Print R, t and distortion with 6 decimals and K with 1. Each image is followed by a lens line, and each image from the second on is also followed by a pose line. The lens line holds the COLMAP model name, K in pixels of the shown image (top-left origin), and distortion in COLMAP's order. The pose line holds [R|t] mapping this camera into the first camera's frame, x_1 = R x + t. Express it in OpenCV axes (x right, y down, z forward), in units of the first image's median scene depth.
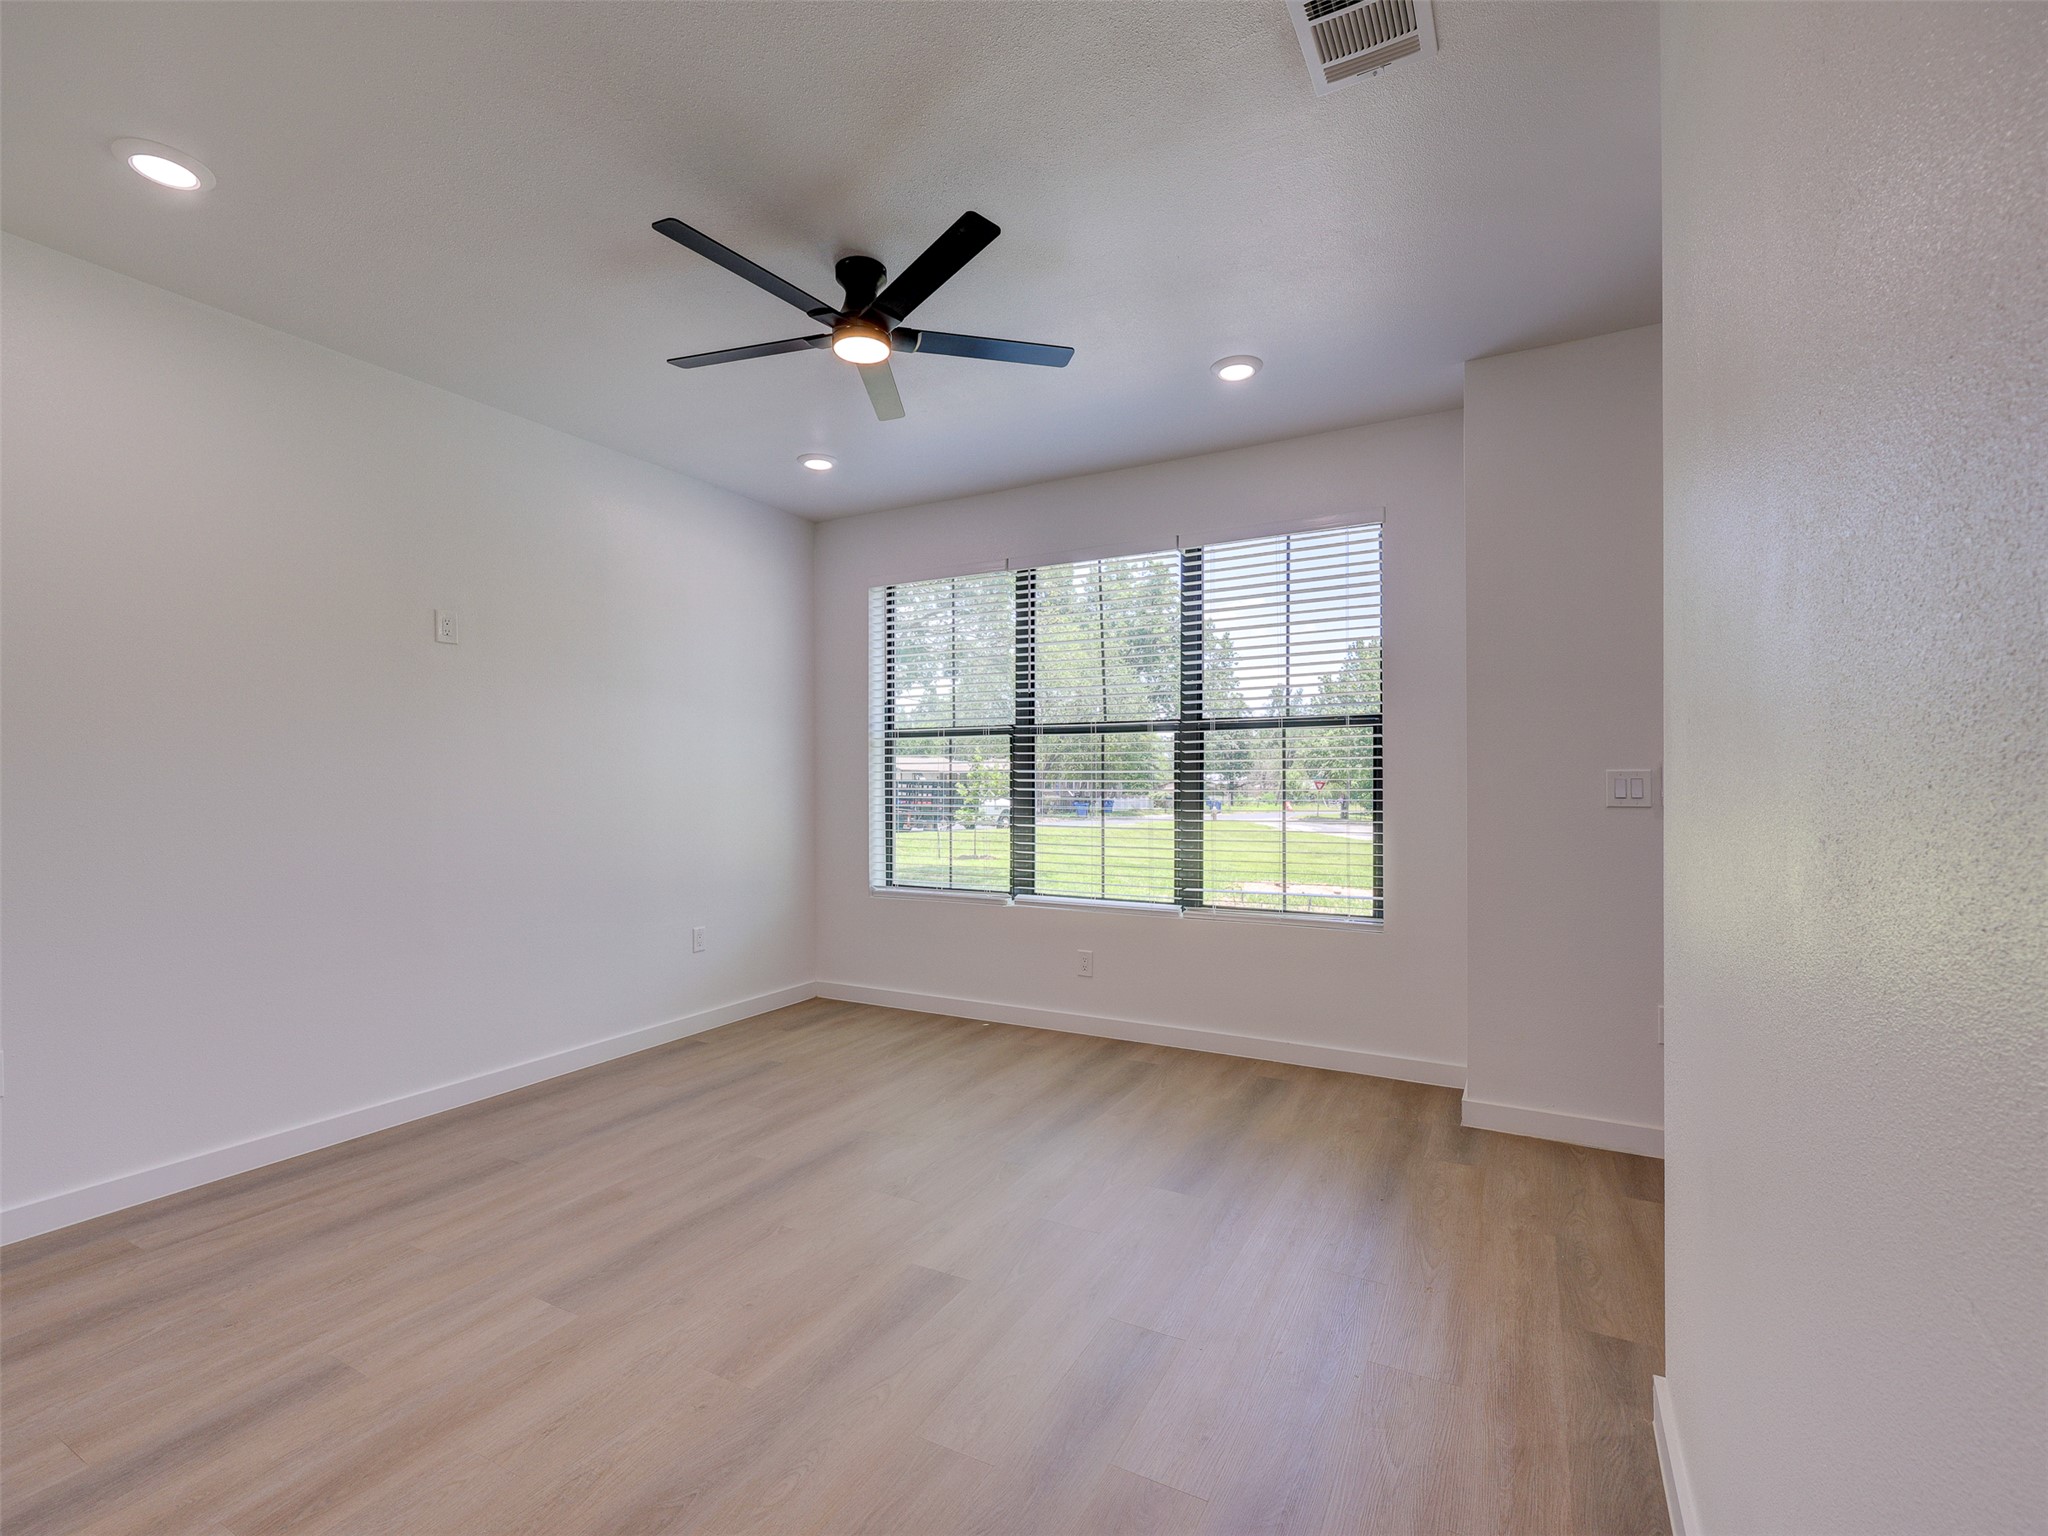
lens RADIAL K [[929.4, 0, 1025.6], [0, 929.4, 774.5], [0, 0, 1]] dist [0.001630, -0.000639]
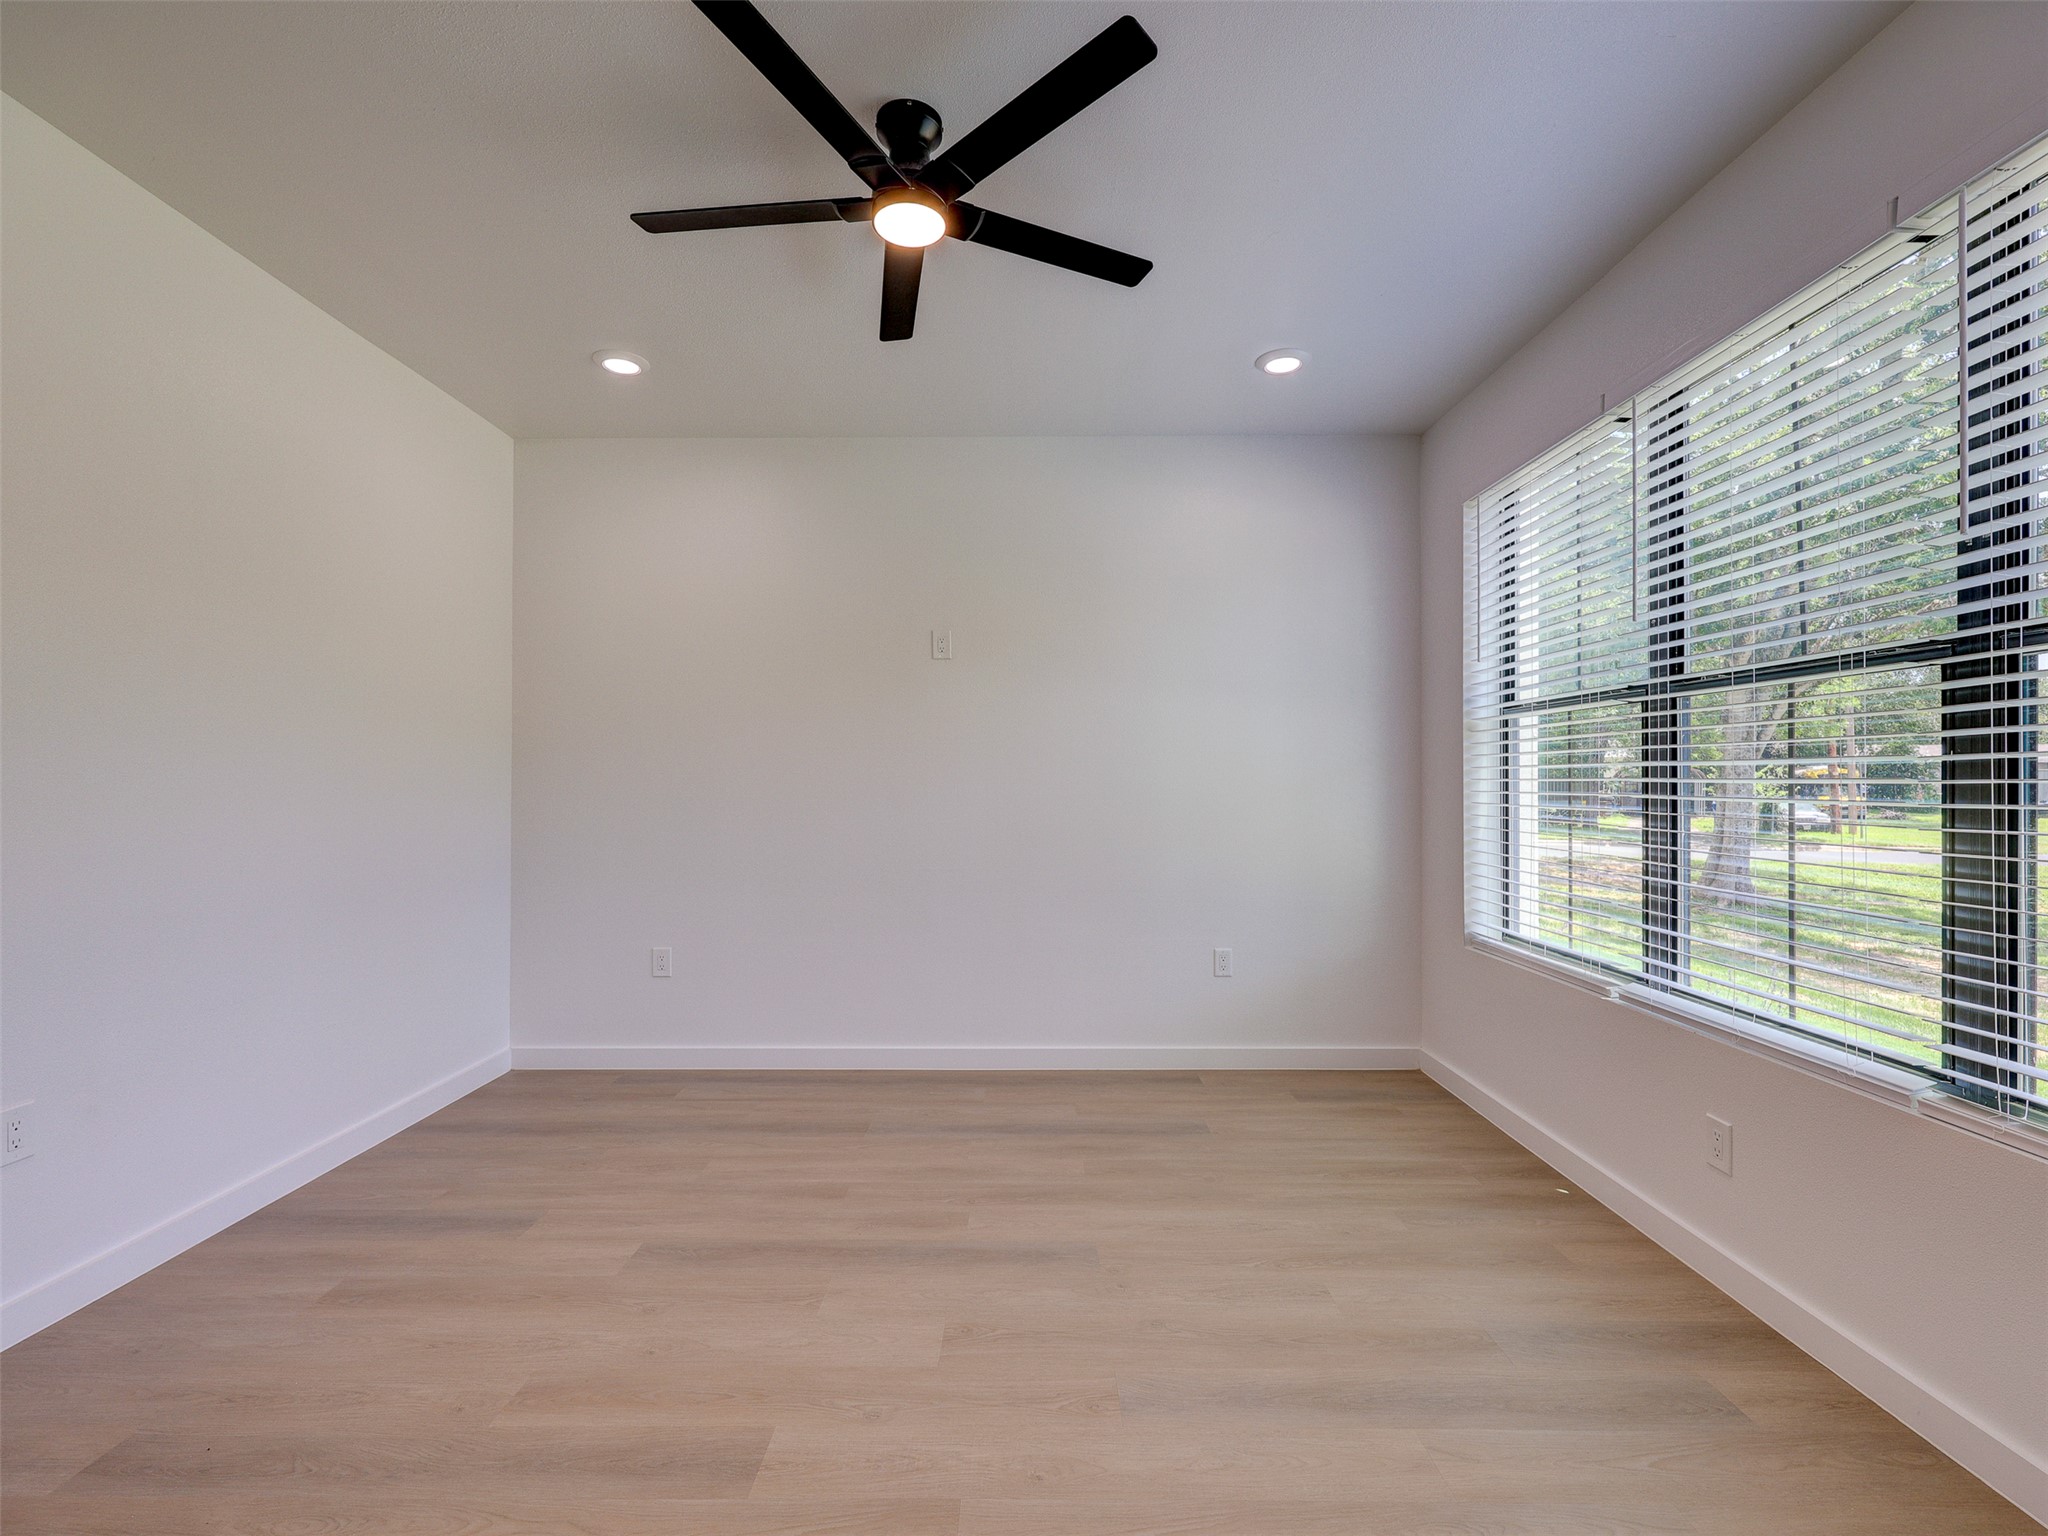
lens RADIAL K [[929.4, 0, 1025.6], [0, 929.4, 774.5], [0, 0, 1]] dist [0.001630, -0.000639]
pose [[0.471502, -0.002881, -0.881860, 0.469927], [0.005327, 0.999986, -0.000419, 0.001301], [0.881849, -0.004500, 0.471511, 0.610920]]
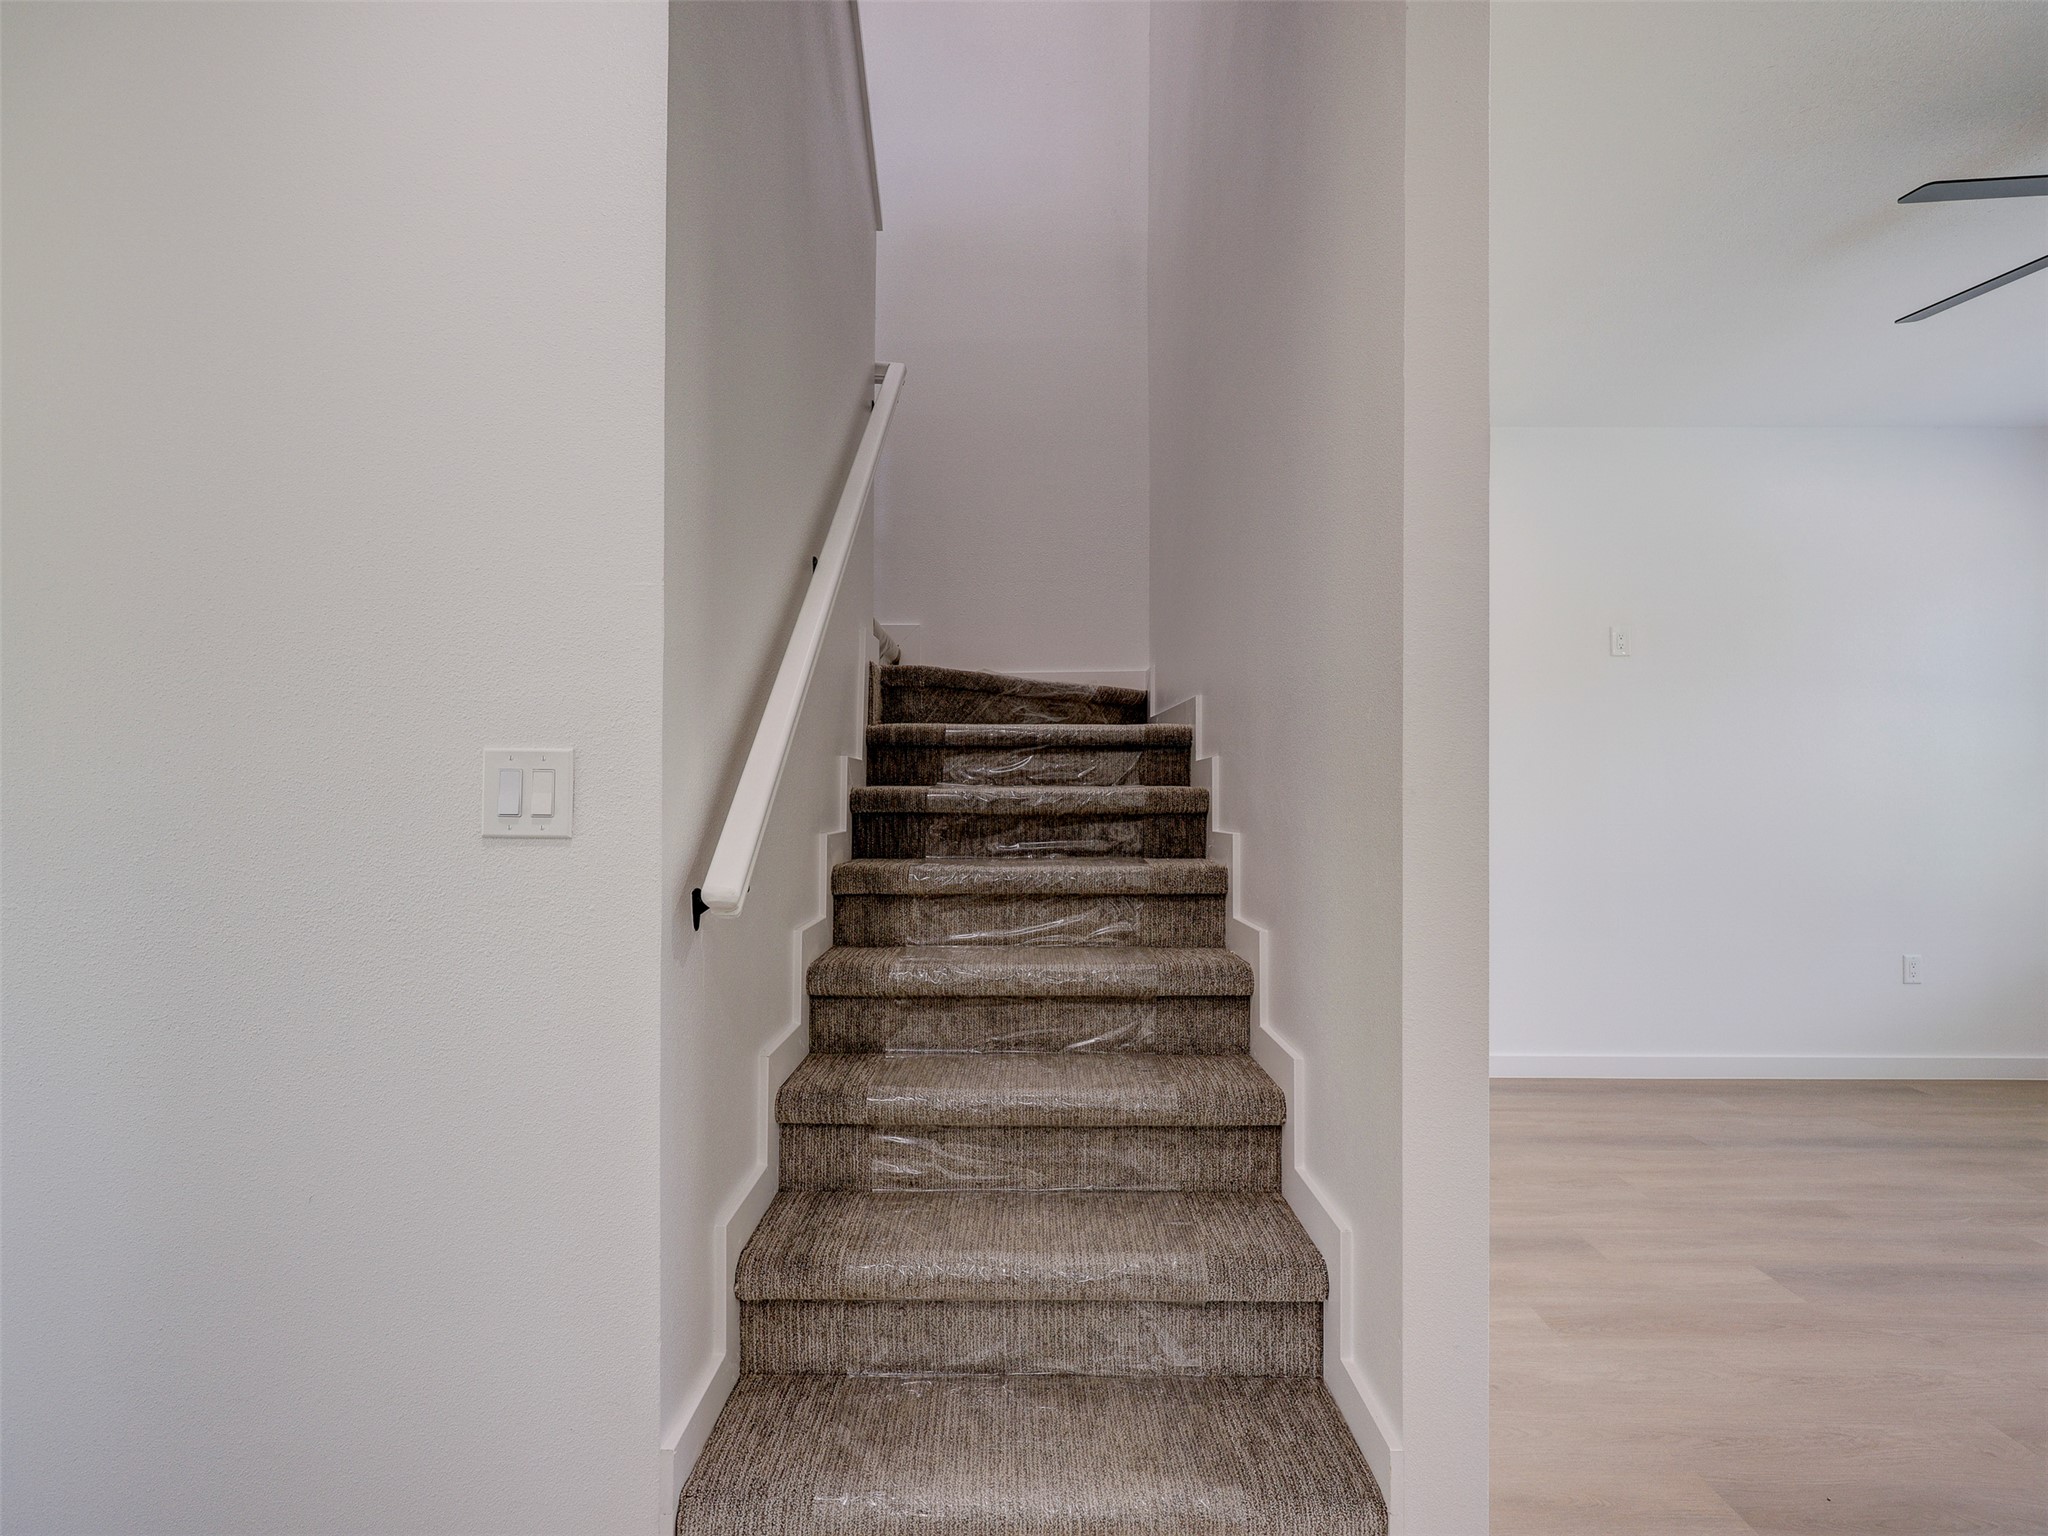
lens RADIAL K [[921.5, 0, 997.4], [0, 921.5, 779.2], [0, 0, 1]] dist [-0.000876, -0.000750]
pose [[0.466415, 0.003759, -0.884558, 0.000125], [0.002879, 0.999979, 0.005767, -0.004079], [0.884561, -0.005236, 0.466395, -0.181119]]
